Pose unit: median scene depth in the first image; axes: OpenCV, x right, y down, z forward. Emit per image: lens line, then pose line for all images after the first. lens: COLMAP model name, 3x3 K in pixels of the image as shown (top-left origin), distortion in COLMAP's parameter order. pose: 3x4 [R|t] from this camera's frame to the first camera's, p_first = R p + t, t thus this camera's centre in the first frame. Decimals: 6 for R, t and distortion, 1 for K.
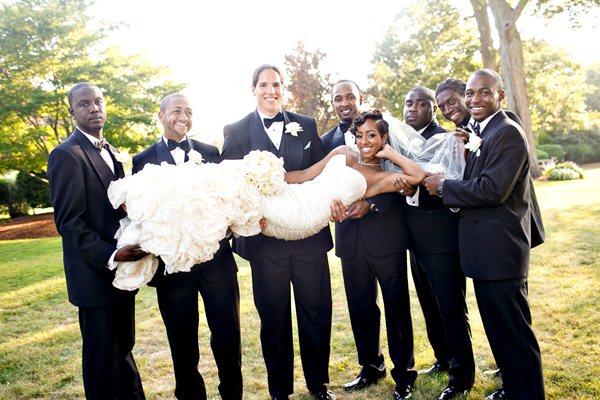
lens RADIAL K [[564.0, 0, 300.0], [0, 564.0, 200.0], [0, 0, 1]] dist [-0.089046, 0.100570]
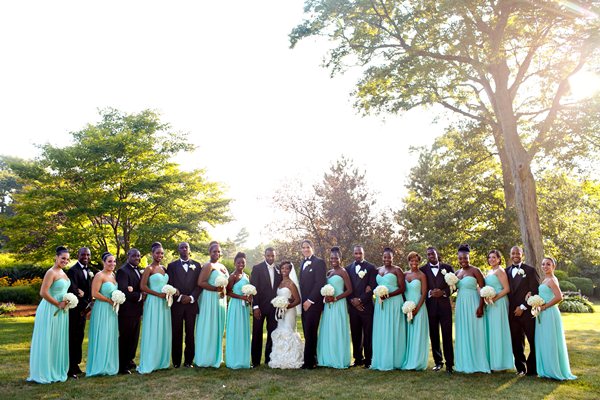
lens RADIAL K [[564.0, 0, 300.0], [0, 564.0, 200.0], [0, 0, 1]] dist [-0.089046, 0.100570]
pose [[0.992636, 0.073935, -0.095952, 0.063699], [-0.091129, 0.977658, -0.189419, 0.003379], [0.079803, 0.196768, 0.977197, -0.152679]]
